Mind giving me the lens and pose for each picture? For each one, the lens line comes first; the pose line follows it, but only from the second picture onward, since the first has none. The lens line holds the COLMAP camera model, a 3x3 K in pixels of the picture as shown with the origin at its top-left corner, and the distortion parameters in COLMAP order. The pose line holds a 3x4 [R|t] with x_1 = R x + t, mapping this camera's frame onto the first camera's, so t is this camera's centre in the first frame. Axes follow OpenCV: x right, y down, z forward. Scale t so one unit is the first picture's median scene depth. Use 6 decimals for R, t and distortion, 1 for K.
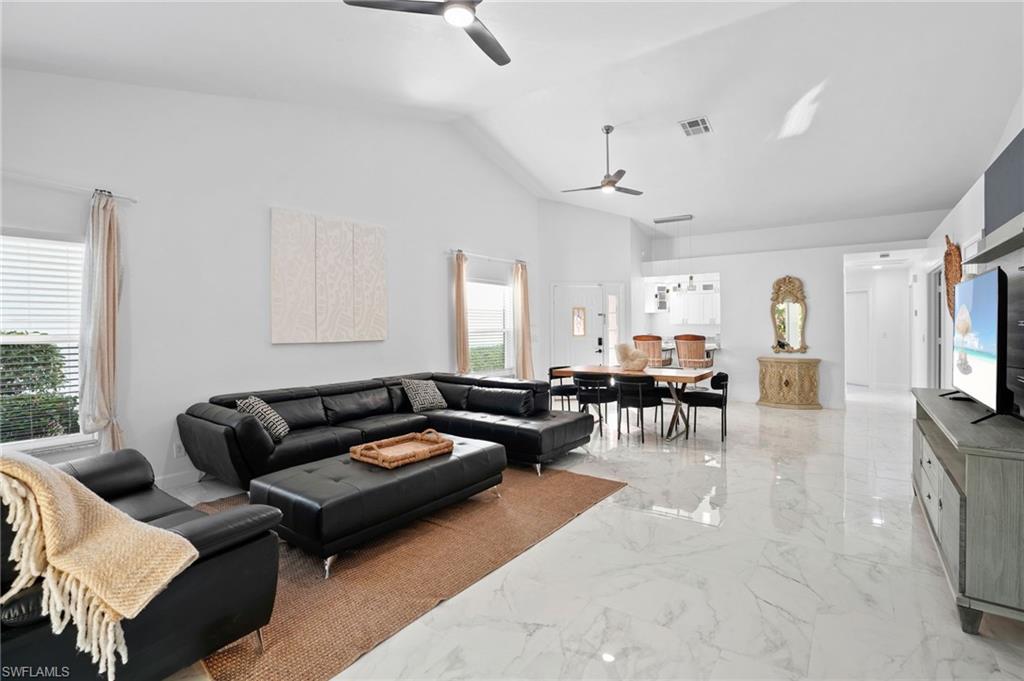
lens RADIAL K [[480.4, 0, 517.3], [0, 480.4, 326.5], [0, 0, 1]] dist [-0.069680, 0.026251]
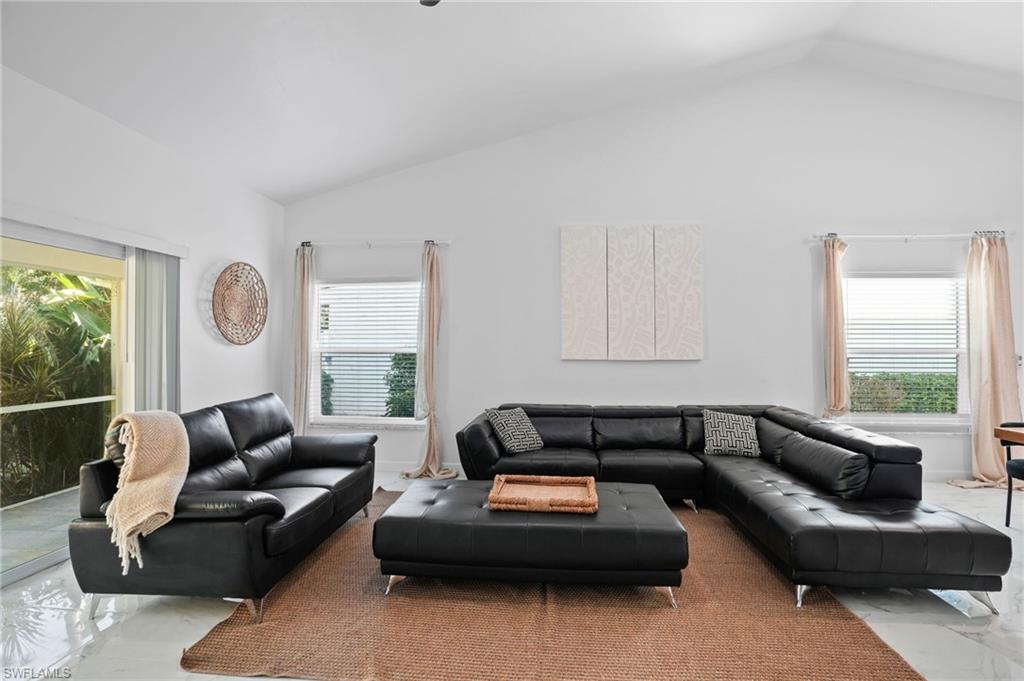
lens RADIAL K [[474.3, 0, 516.2], [0, 474.3, 336.3], [0, 0, 1]] dist [-0.067973, 0.027240]
pose [[0.511847, -0.006660, -0.859051, 0.276335], [-0.005000, 0.999930, -0.010732, -0.001878], [0.859062, 0.009788, 0.511778, 0.341377]]
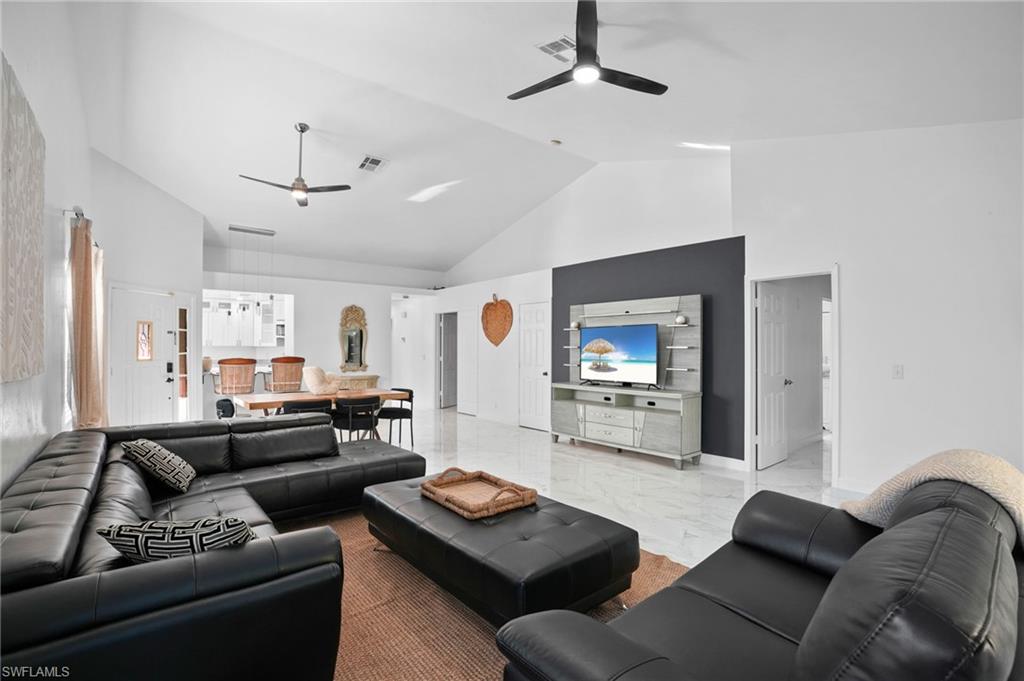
lens RADIAL K [[478.2, 0, 517.2], [0, 478.2, 348.0], [0, 0, 1]] dist [-0.072981, 0.032858]
pose [[0.248902, 0.005537, 0.968513, -0.661001], [-0.002417, 0.999984, -0.005096, 0.004488], [-0.968526, -0.001073, 0.248911, 0.459977]]
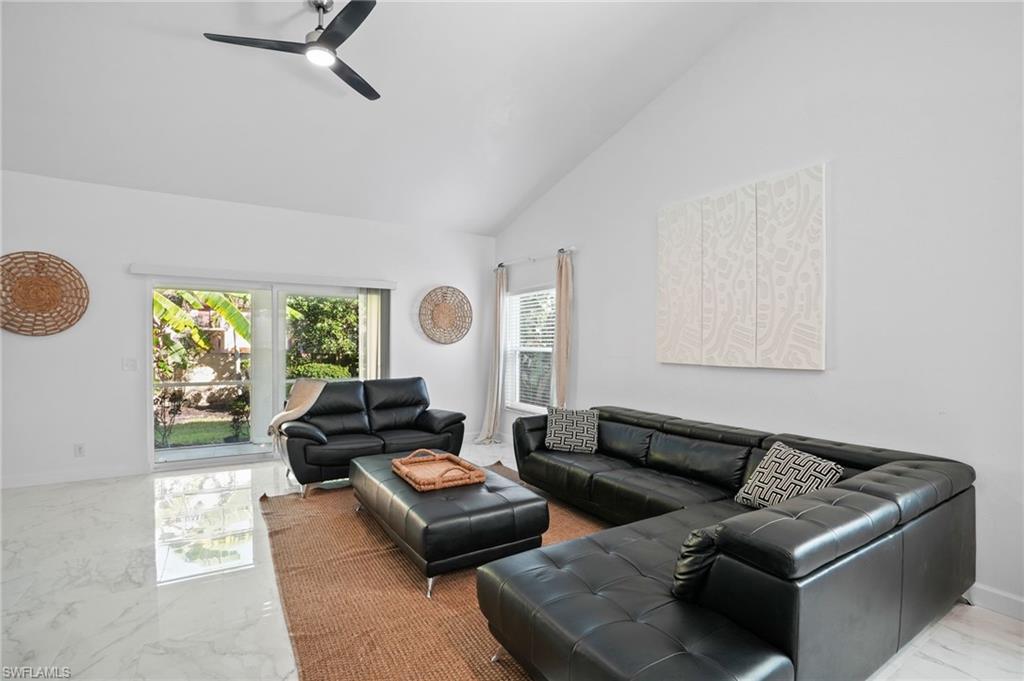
lens RADIAL K [[478.2, 0, 517.2], [0, 478.2, 348.0], [0, 0, 1]] dist [-0.072981, 0.032858]
pose [[-0.376141, 0.012433, -0.926479, 0.371153], [-0.005621, 0.999861, 0.015700, -0.003440], [0.926545, 0.011114, -0.376019, 0.955785]]
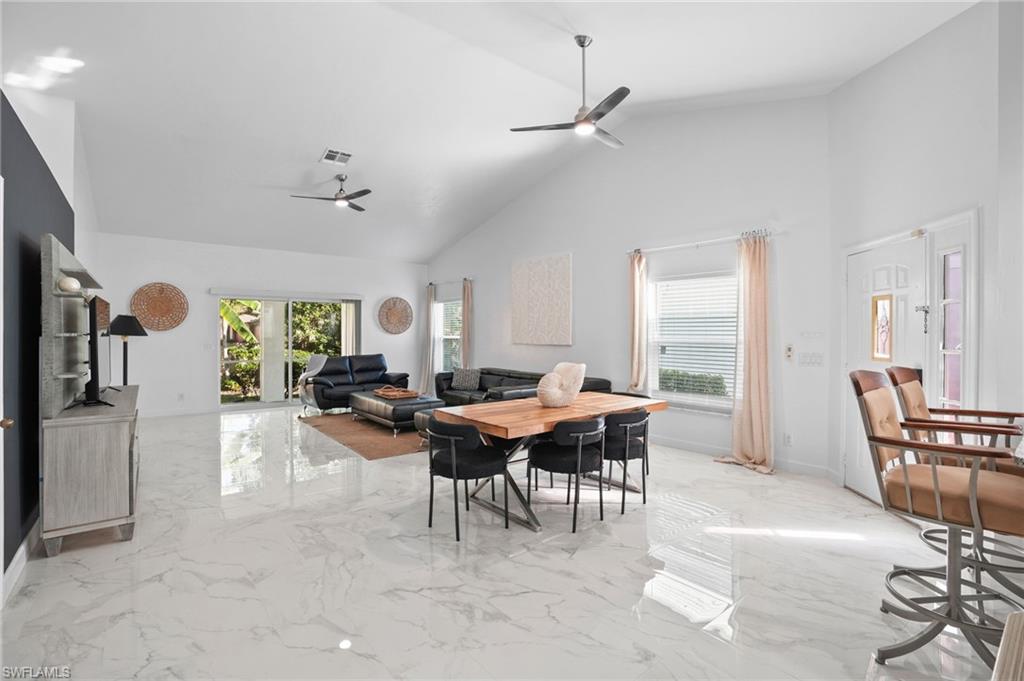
lens RADIAL K [[474.3, 0, 516.2], [0, 474.3, 336.3], [0, 0, 1]] dist [-0.067973, 0.027240]
pose [[-0.261496, 0.012958, -0.965118, 1.003031], [-0.002311, 0.999899, 0.014051, -0.011768], [0.965202, 0.005905, -0.261439, 1.285709]]
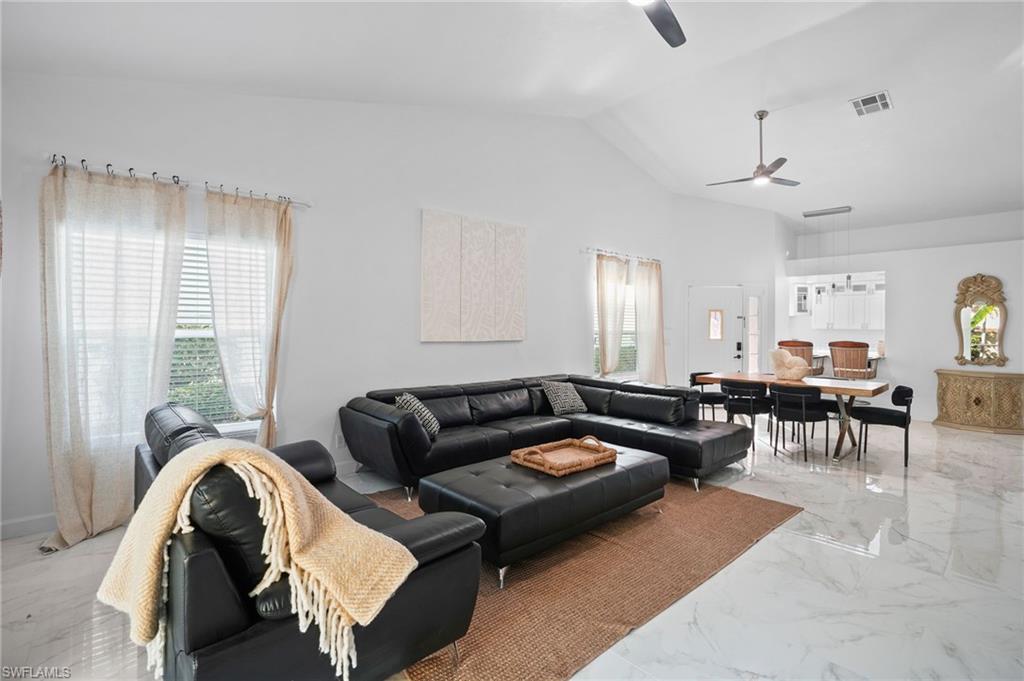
lens RADIAL K [[480.4, 0, 517.3], [0, 480.4, 326.5], [0, 0, 1]] dist [-0.069680, 0.026251]
pose [[0.976841, 0.016260, -0.213346, -0.083421], [-0.016565, 0.999863, 0.000357, -0.000482], [0.213322, 0.003186, 0.976977, 0.026627]]
